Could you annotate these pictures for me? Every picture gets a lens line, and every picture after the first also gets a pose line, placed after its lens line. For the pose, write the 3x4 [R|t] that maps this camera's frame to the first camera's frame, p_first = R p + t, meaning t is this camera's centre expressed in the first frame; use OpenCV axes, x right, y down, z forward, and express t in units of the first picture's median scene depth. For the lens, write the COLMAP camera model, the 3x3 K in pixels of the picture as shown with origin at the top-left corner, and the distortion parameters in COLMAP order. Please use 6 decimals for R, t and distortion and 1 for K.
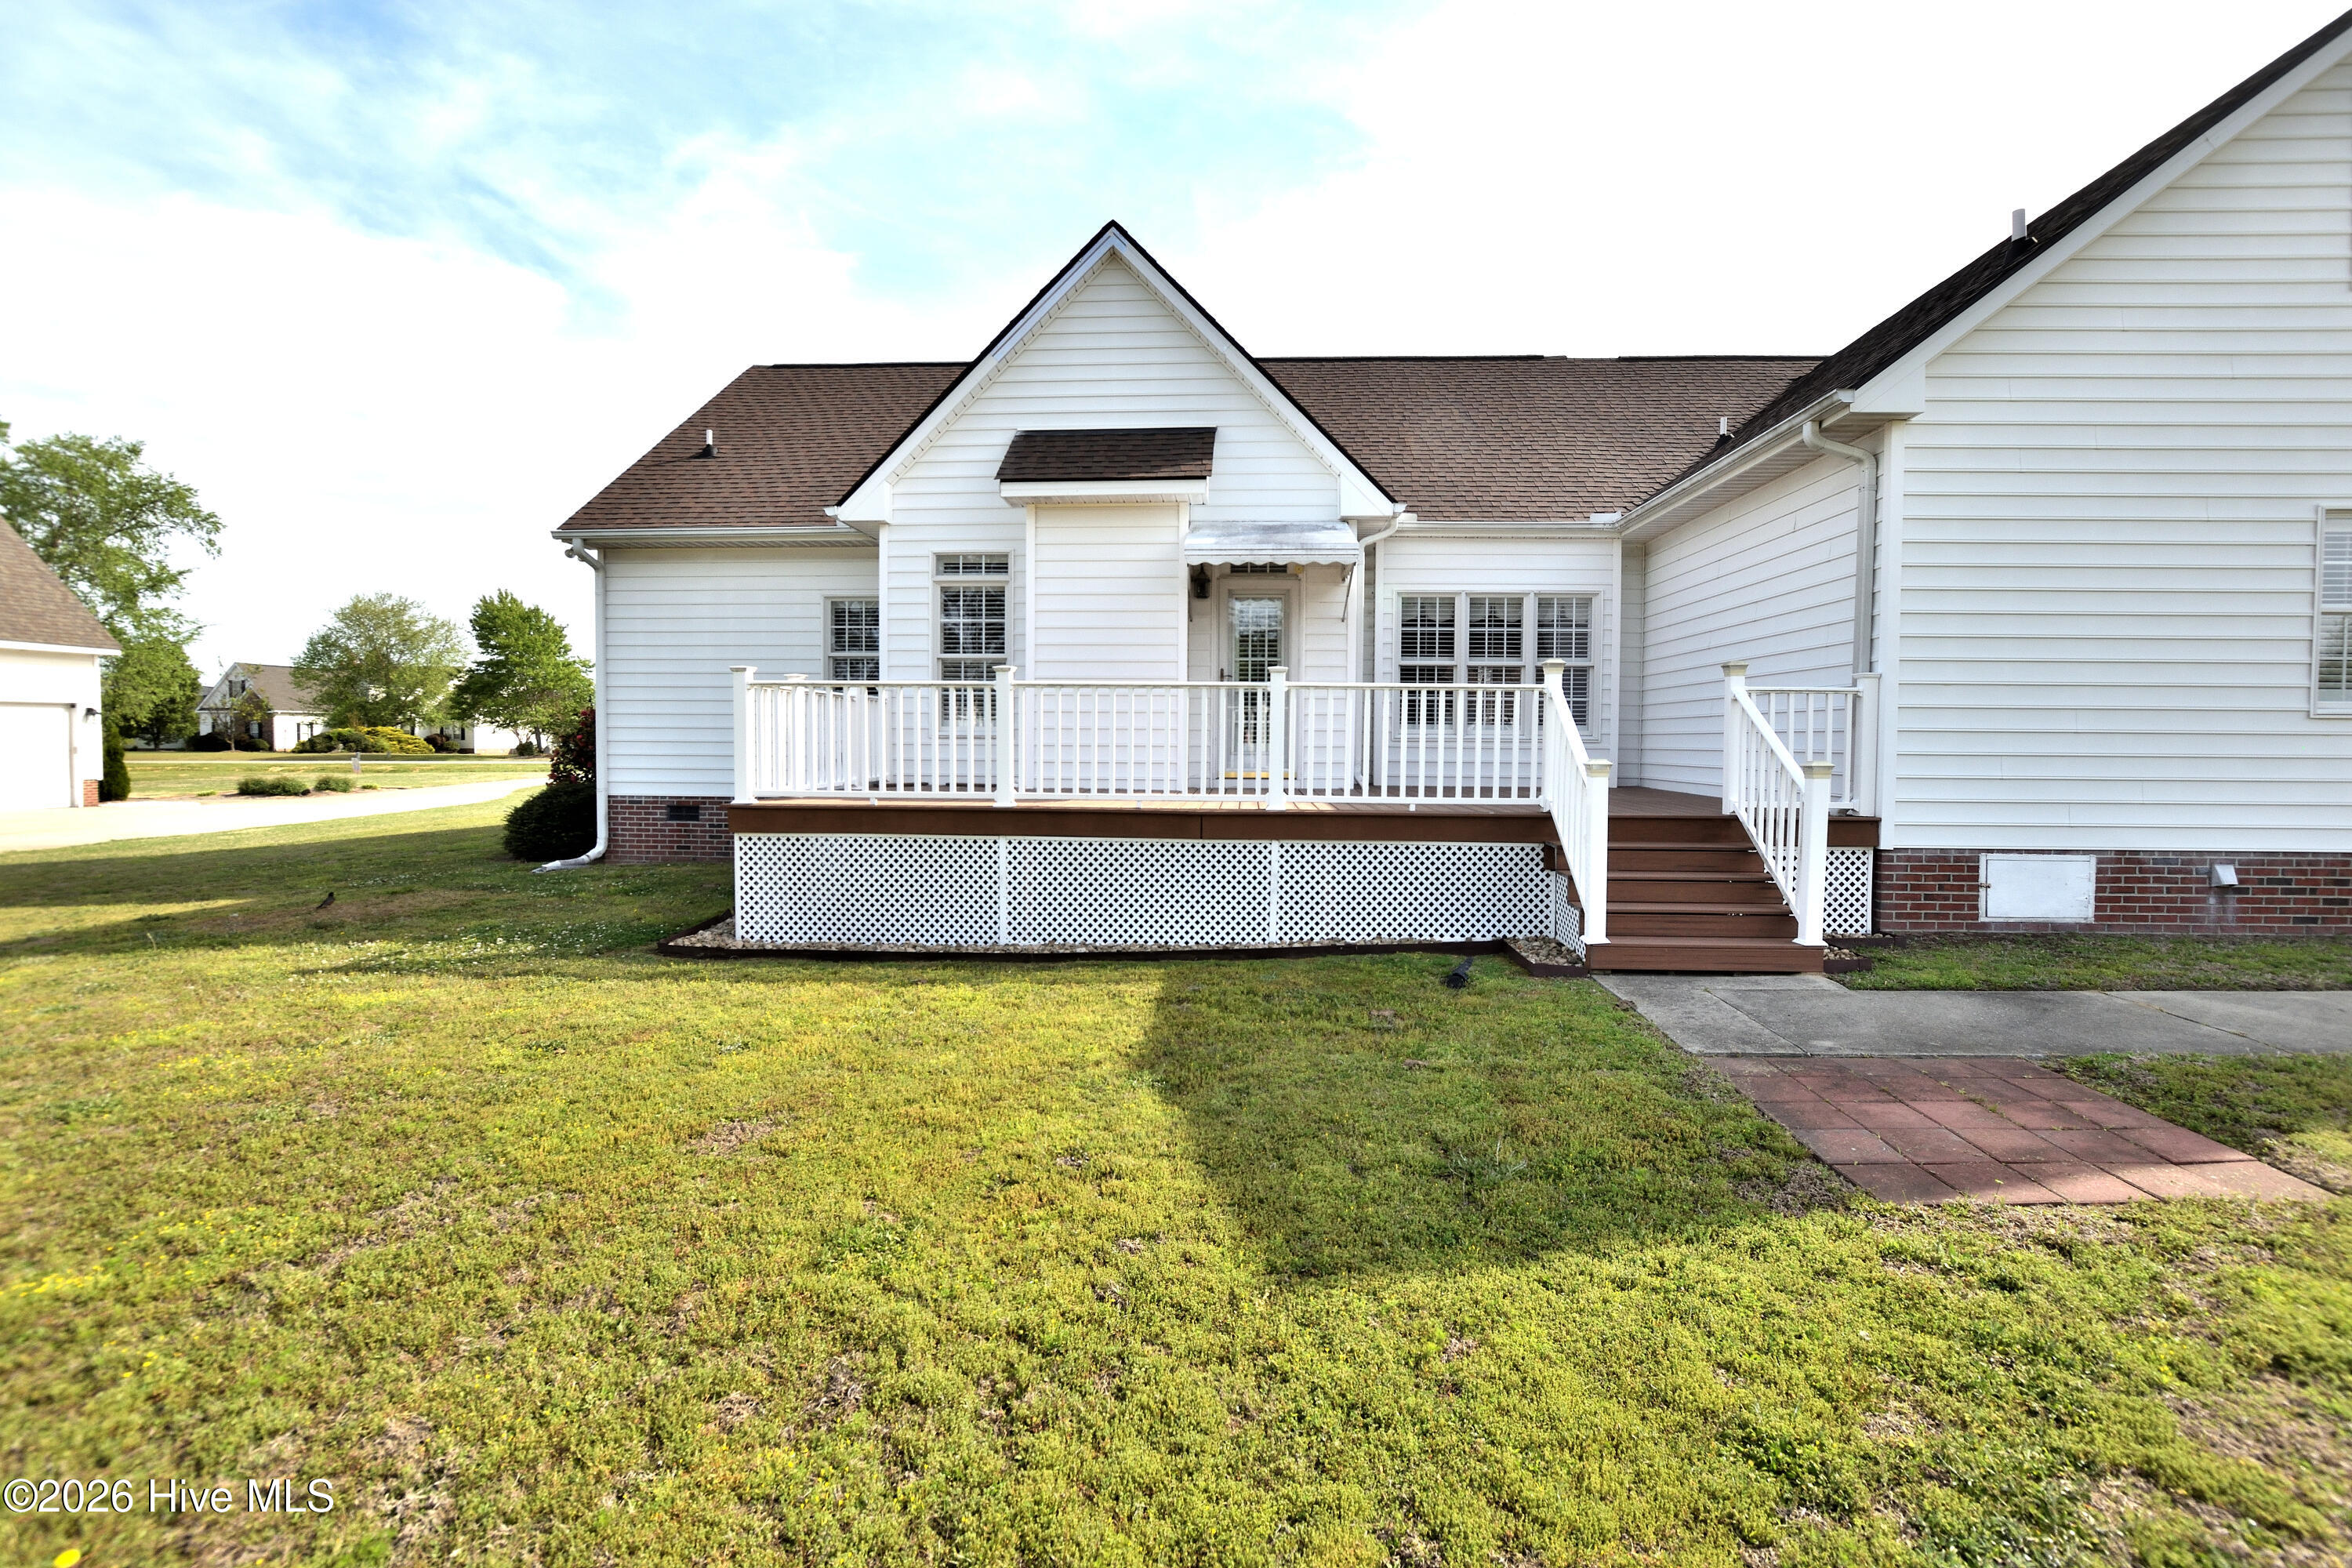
lens RADIAL K [[1021.6, 0, 1190.6], [0, 1021.6, 779.0], [0, 0, 1]] dist [-0.028899, 0.000127]
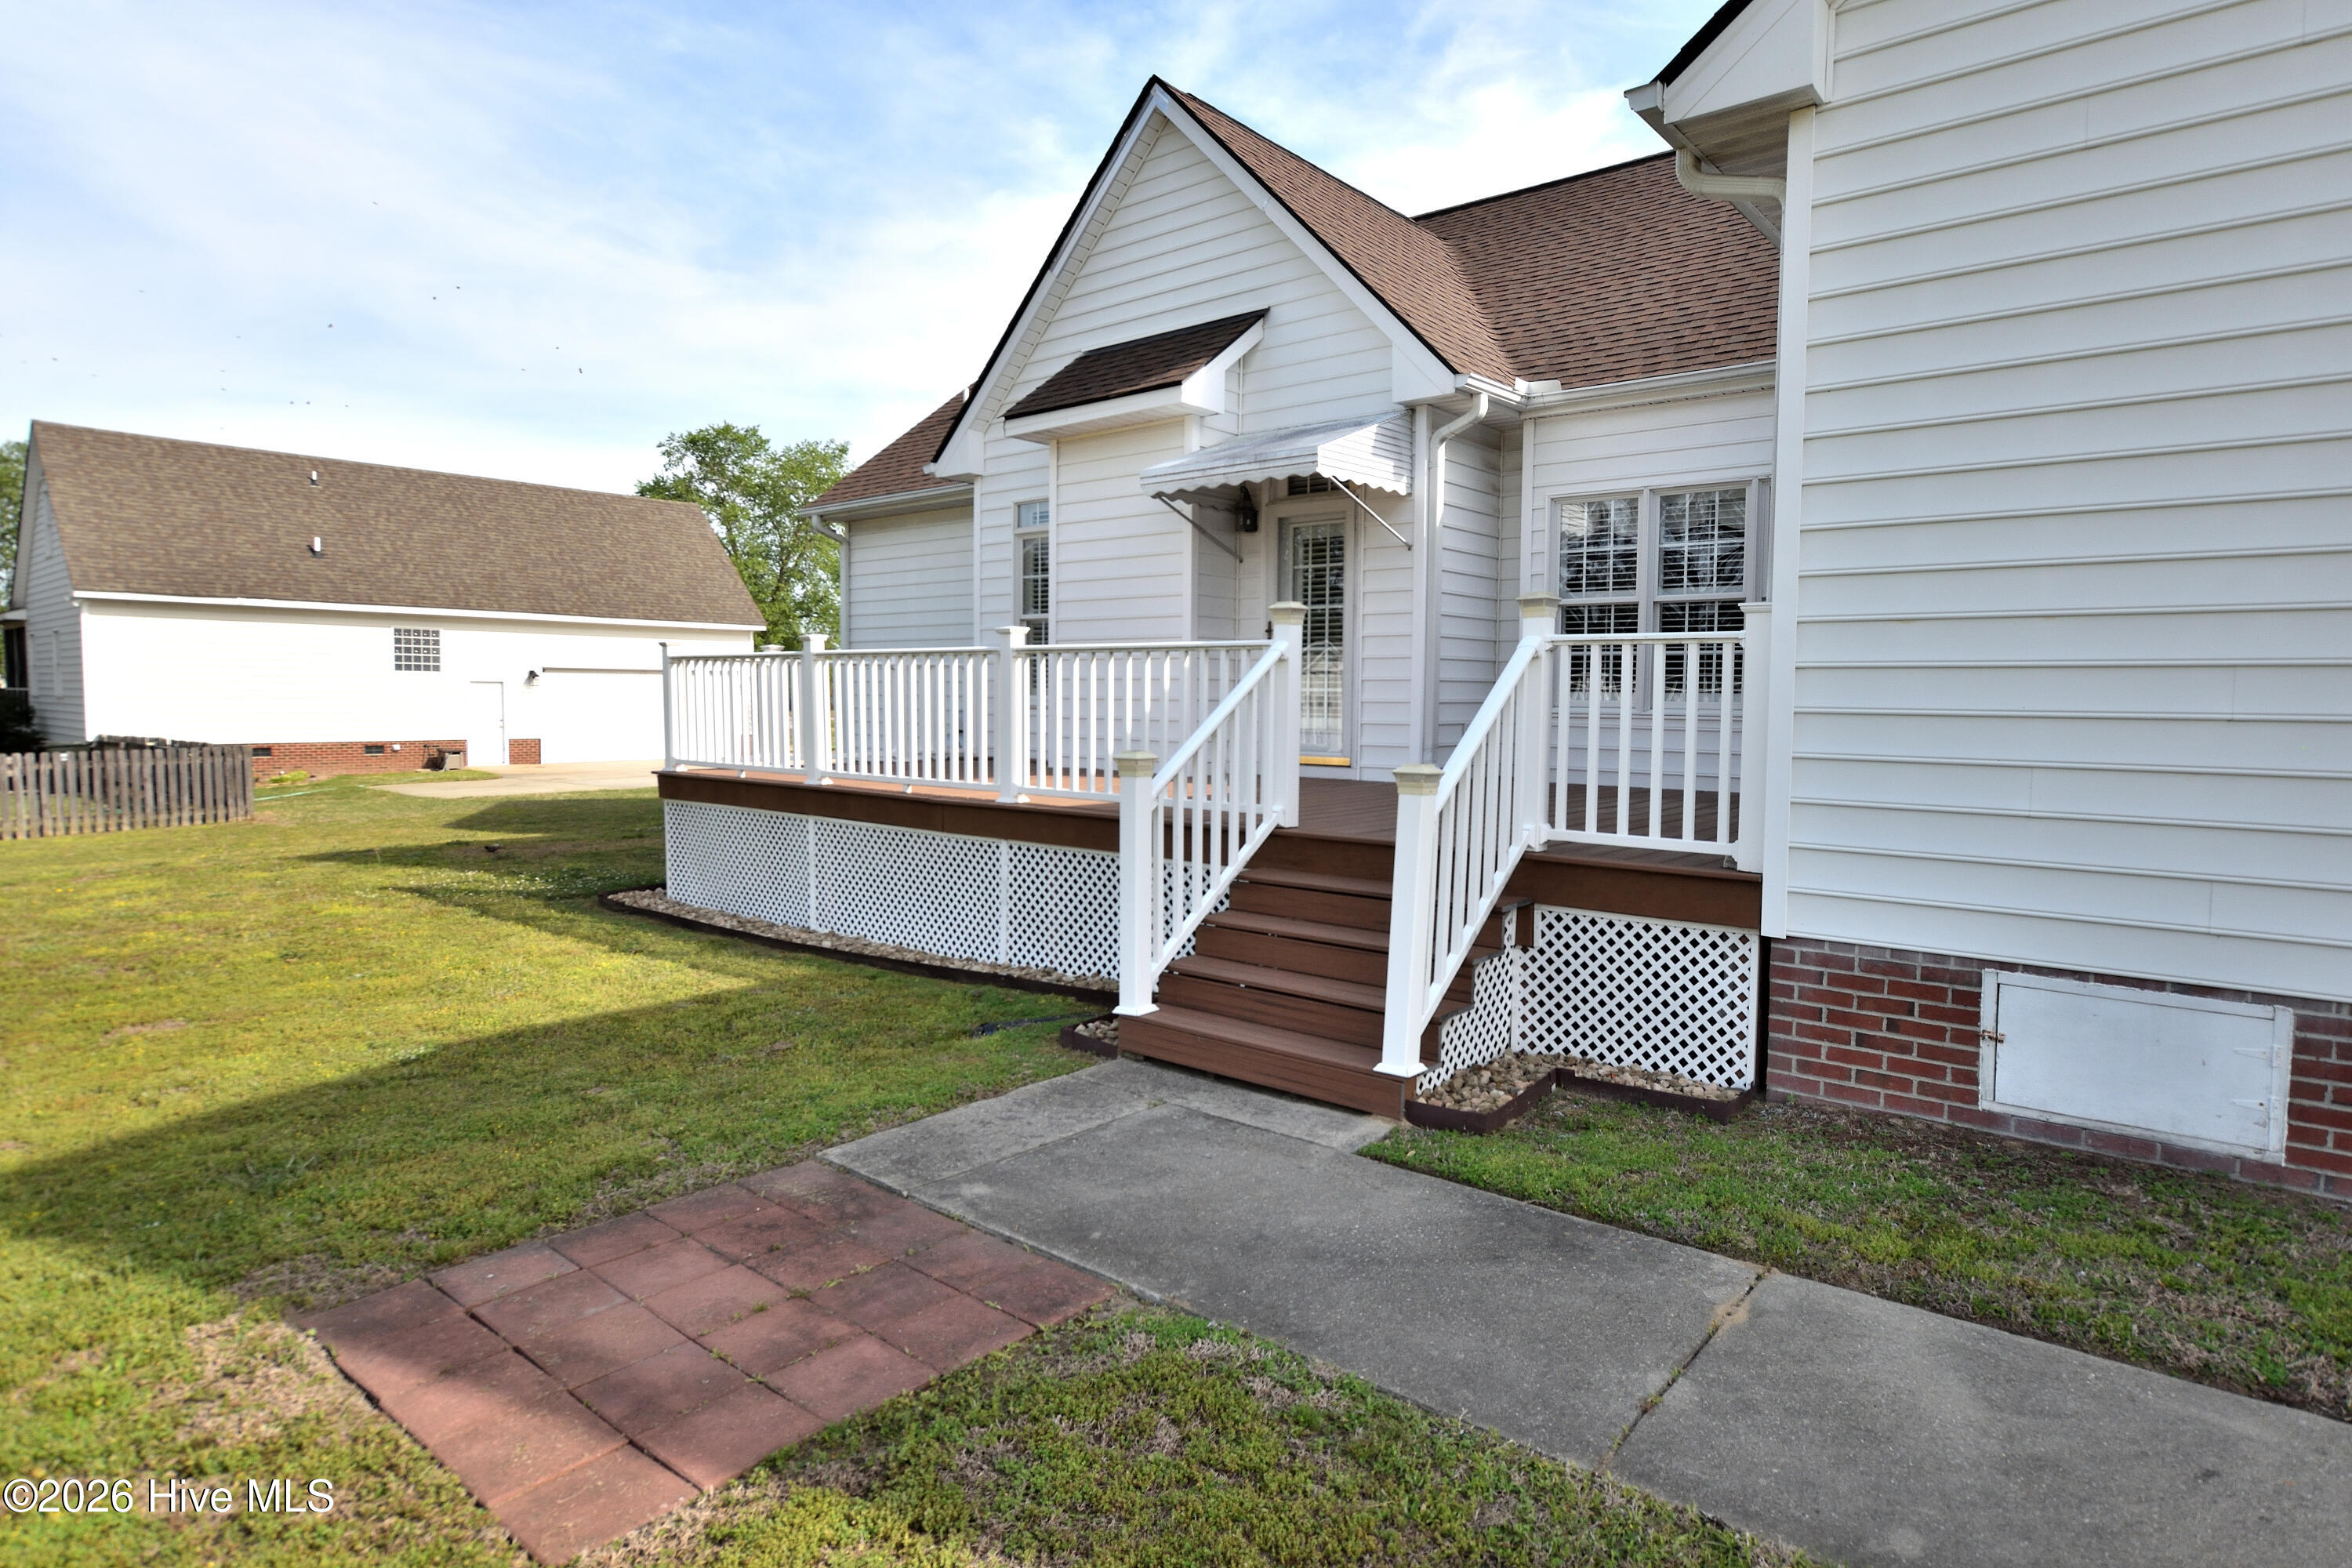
lens RADIAL K [[1263.8, 0, 1182.1], [0, 1263.8, 778.5], [0, 0, 1]] dist [-0.014153, 0.001597]
pose [[0.801955, 0.040148, -0.596034, 0.564634], [-0.027920, 0.999168, 0.029737, -0.016422], [0.596732, -0.007207, 0.802408, 0.193677]]
